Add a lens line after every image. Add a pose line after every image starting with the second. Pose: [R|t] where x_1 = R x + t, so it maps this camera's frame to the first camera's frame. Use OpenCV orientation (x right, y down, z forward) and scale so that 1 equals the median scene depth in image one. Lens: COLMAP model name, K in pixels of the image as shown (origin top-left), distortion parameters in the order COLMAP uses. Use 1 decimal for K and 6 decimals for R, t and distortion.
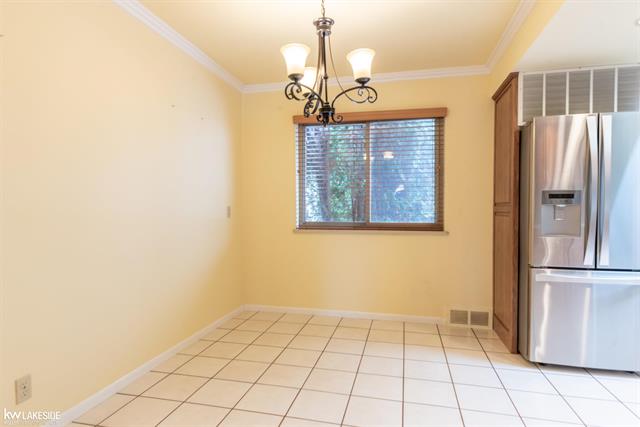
lens RADIAL K [[368.1, 0, 315.9], [0, 368.1, 213.8], [0, 0, 1]] dist [-0.003276, -0.001624]
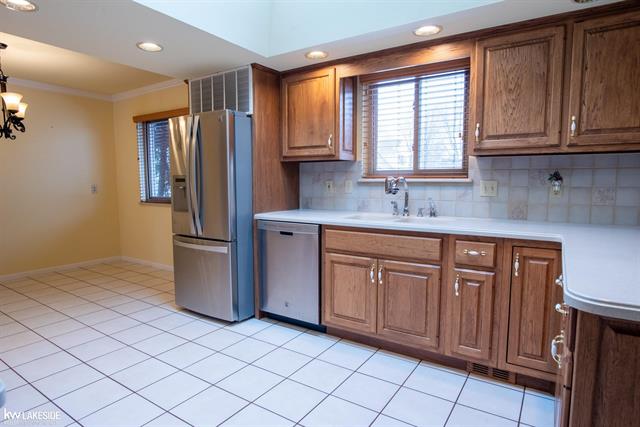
lens RADIAL K [[365.9, 0, 319.2], [0, 365.9, 215.1], [0, 0, 1]] dist [-0.033125, -0.000483]
pose [[0.941734, 0.028818, -0.335123, 1.262352], [-0.000059, 0.996337, 0.085513, -0.030554], [0.336360, -0.080511, 0.938286, -0.034178]]
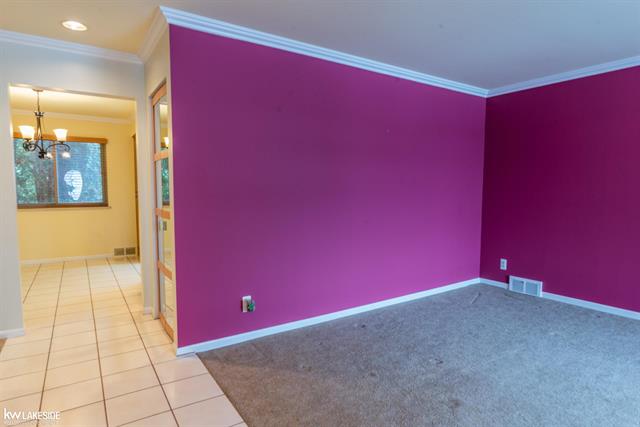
lens RADIAL K [[368.1, 0, 315.9], [0, 368.1, 213.8], [0, 0, 1]] dist [-0.003276, -0.001624]
pose [[0.683405, -0.058285, 0.727709, -0.316619], [0.010701, 0.997501, 0.069843, -0.038562], [-0.729961, -0.039944, 0.682321, -1.137423]]
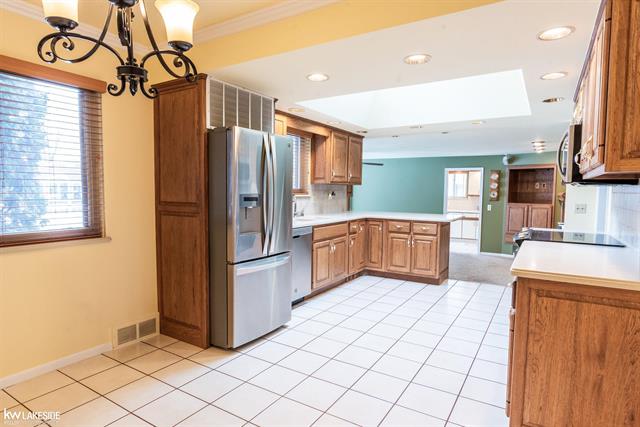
lens RADIAL K [[368.1, 0, 315.9], [0, 368.1, 213.8], [0, 0, 1]] dist [-0.003276, -0.001624]
pose [[0.315053, -0.058652, 0.947260, -0.304266], [0.004302, 0.998167, 0.060373, -0.057593], [-0.949064, -0.014946, 0.314728, 0.354309]]
